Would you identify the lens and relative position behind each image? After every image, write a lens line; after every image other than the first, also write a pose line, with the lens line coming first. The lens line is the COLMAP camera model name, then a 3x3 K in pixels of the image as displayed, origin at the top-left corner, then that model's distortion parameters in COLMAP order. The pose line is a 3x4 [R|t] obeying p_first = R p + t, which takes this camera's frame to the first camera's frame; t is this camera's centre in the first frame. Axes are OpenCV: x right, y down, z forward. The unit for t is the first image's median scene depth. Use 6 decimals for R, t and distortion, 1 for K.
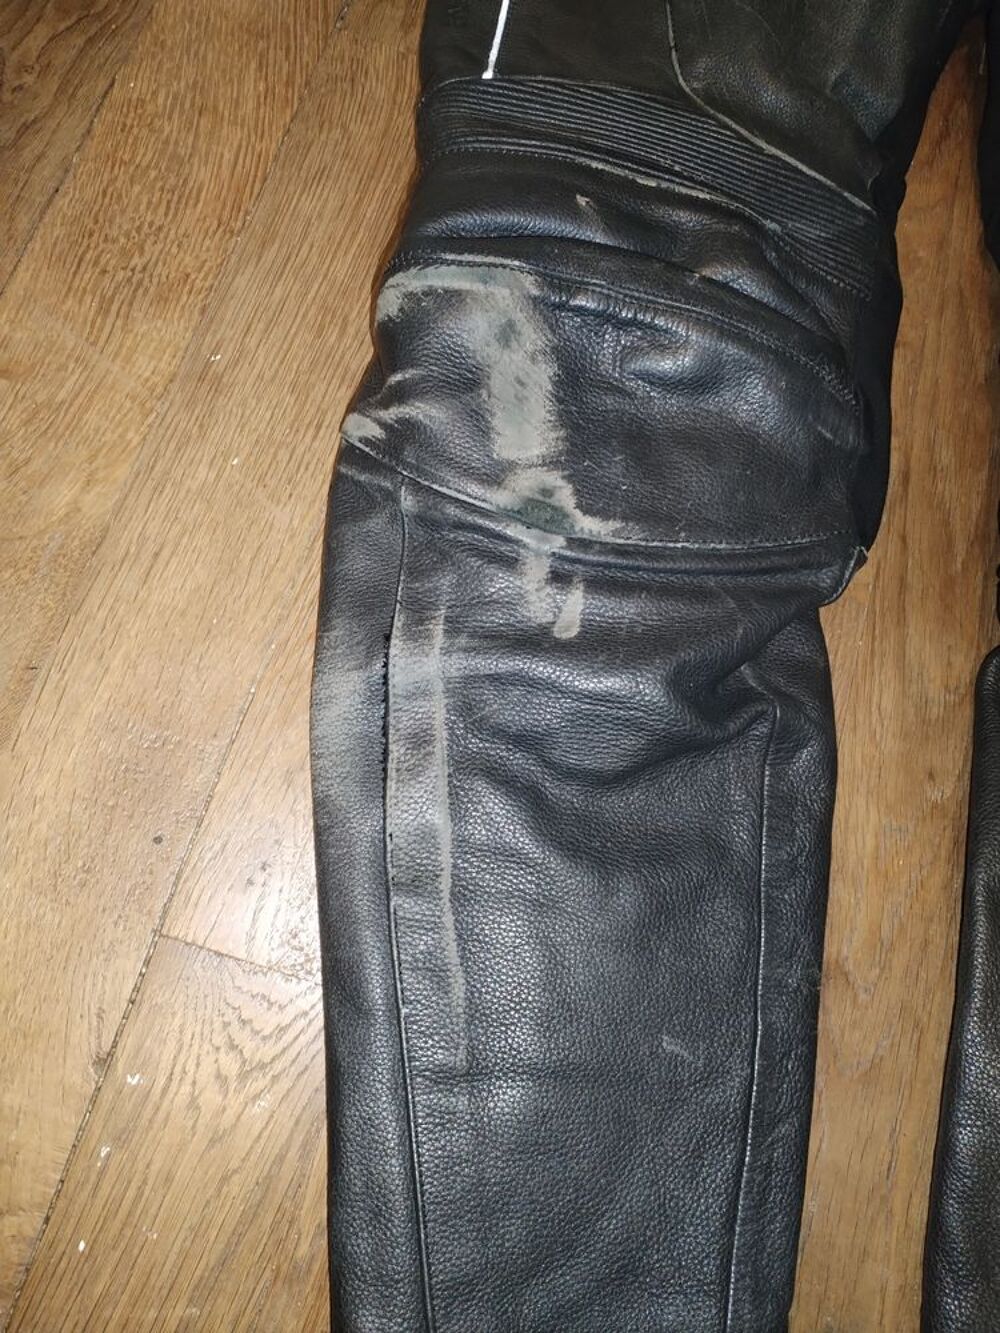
lens RADIAL K [[1005.0, 0, 494.4], [0, 1005.0, 668.2], [0, 0, 1]] dist [-0.005021, -0.002026]
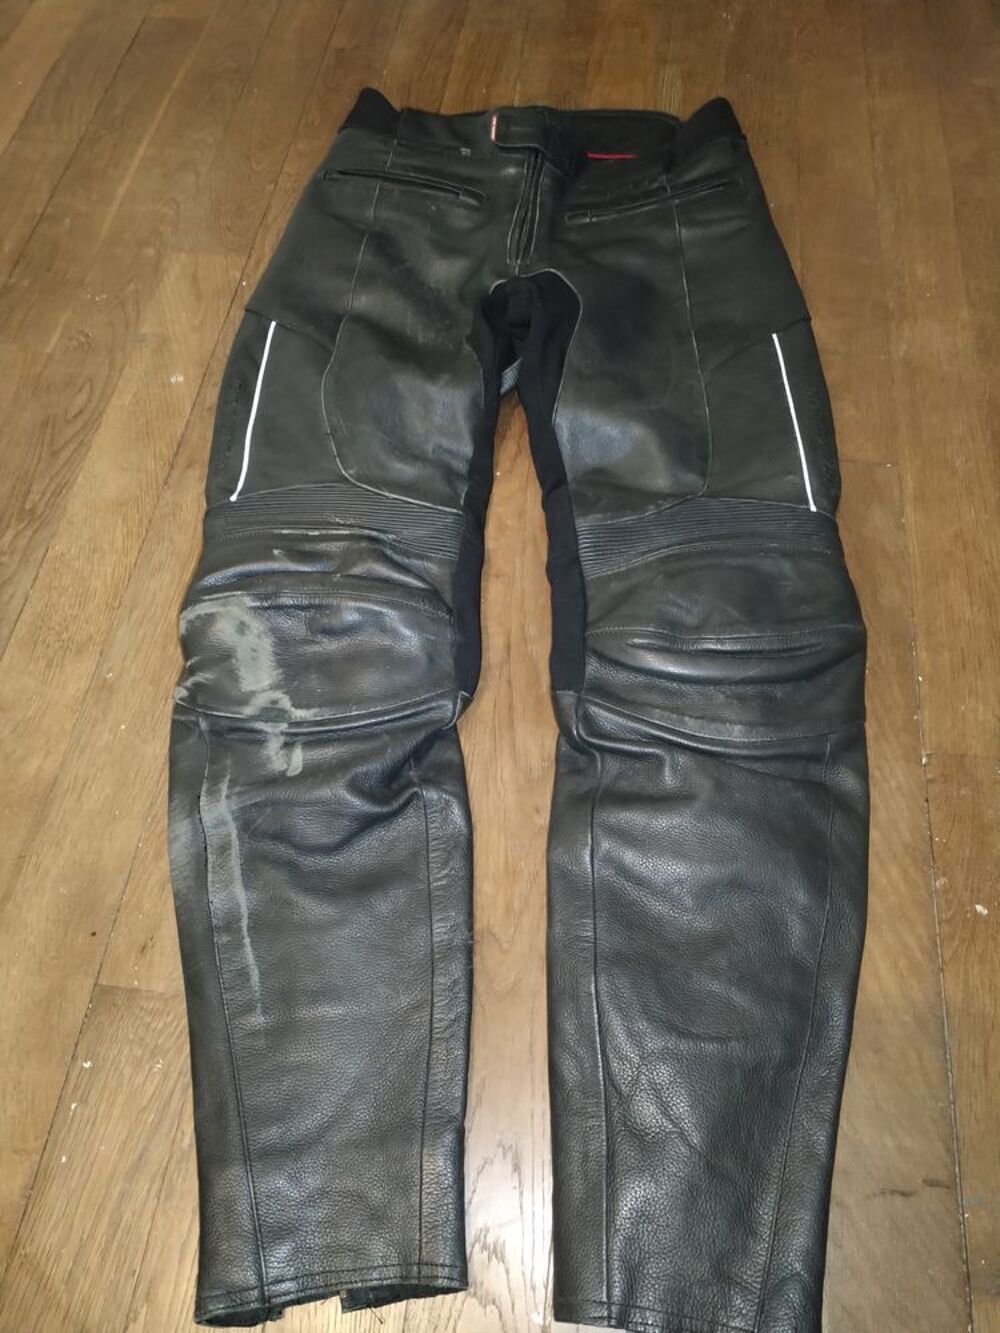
lens RADIAL K [[1005.0, 0, 507.5], [0, 1005.0, 658.7], [0, 0, 1]] dist [-0.005021, -0.002026]
pose [[0.970249, -0.234326, -0.060892, 0.597669], [0.210697, 0.941116, -0.264401, 0.328228], [0.119262, 0.243706, 0.962489, -0.750944]]
